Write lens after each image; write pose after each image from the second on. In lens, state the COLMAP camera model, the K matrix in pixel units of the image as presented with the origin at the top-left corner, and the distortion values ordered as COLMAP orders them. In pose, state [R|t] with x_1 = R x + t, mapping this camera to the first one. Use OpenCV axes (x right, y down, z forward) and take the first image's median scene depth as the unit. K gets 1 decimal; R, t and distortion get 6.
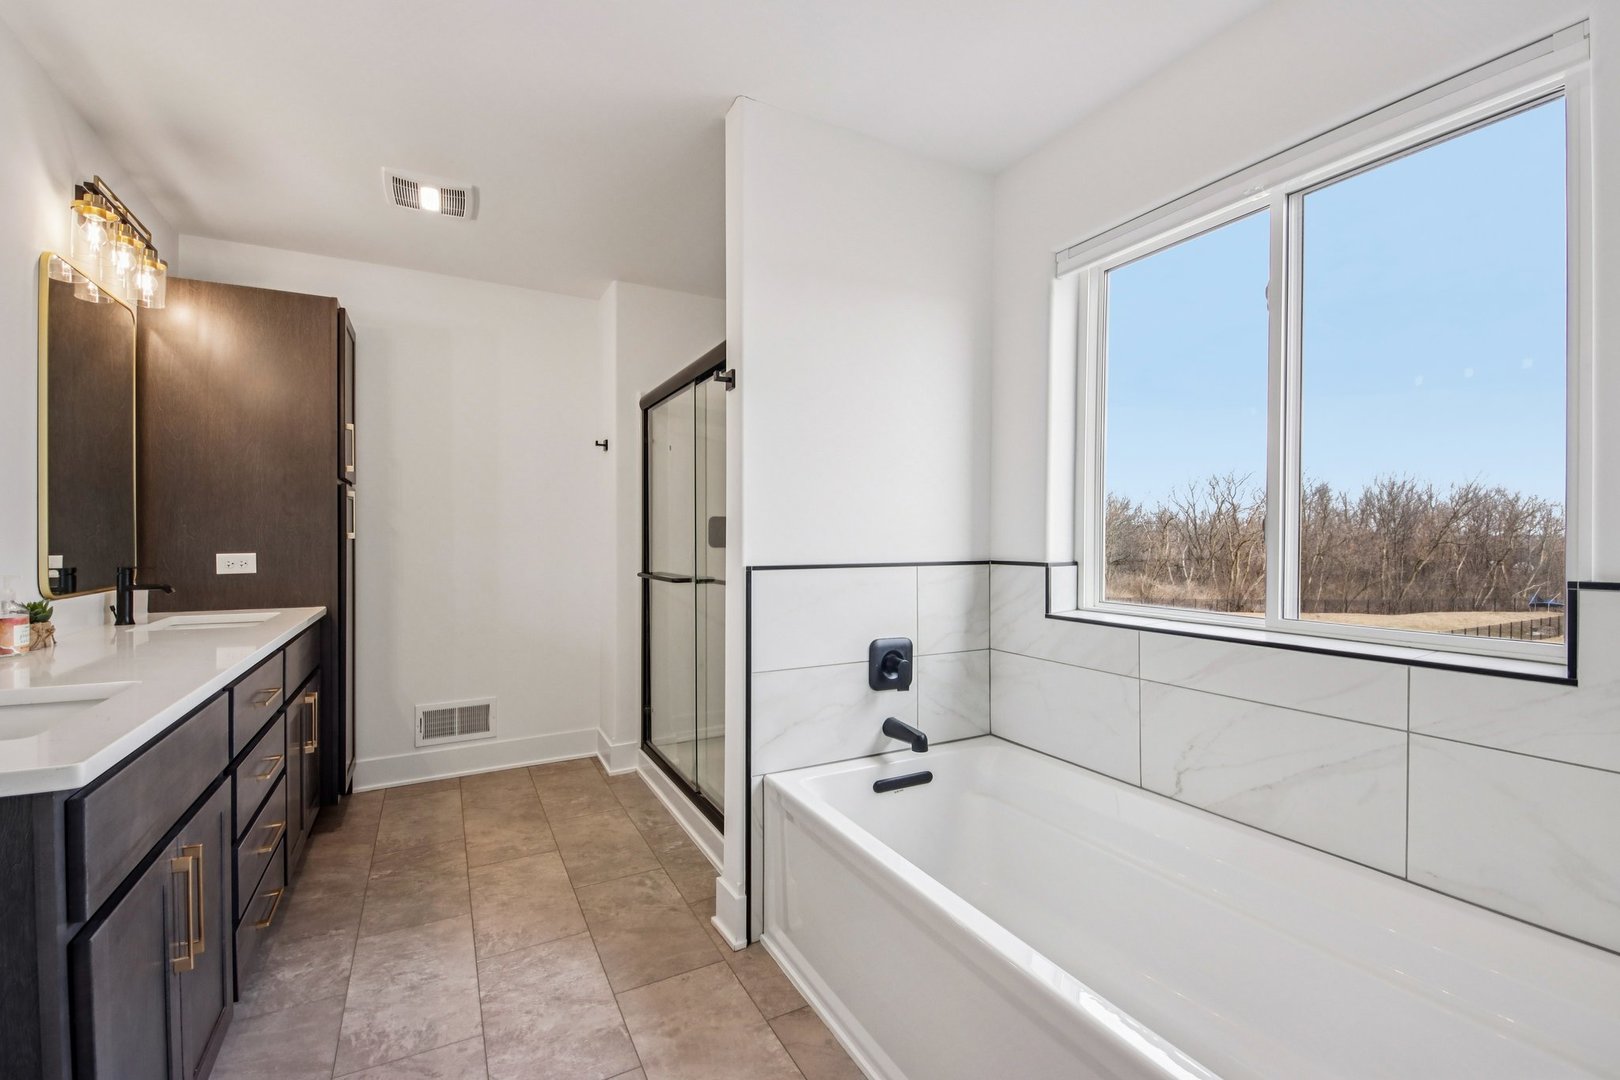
lens RADIAL K [[692.4, 0, 820.7], [0, 692.4, 537.6], [0, 0, 1]] dist [0.008661, -0.000286]
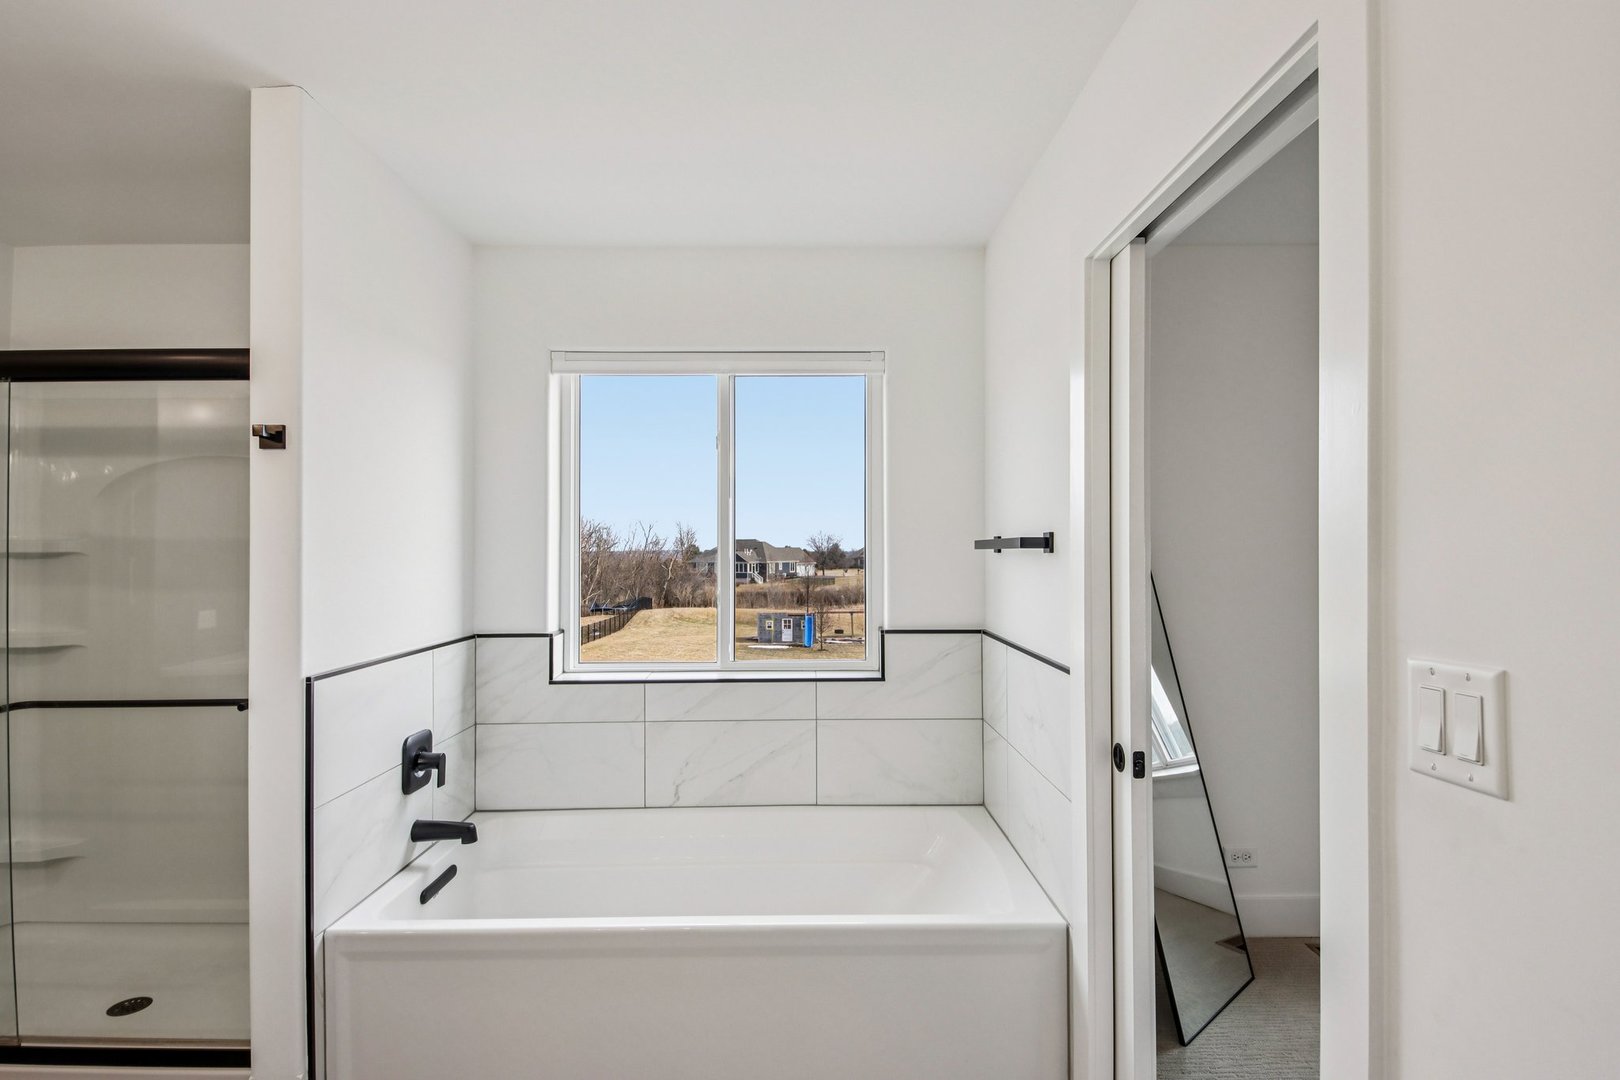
lens RADIAL K [[802.5, 0, 821.5], [0, 802.5, 545.9], [0, 0, 1]] dist [0.033503, -0.000666]
pose [[0.469019, 0.004291, 0.883178, -0.598306], [0.004502, 0.999964, -0.007249, -0.091485], [-0.883177, 0.007376, 0.468983, 0.023861]]
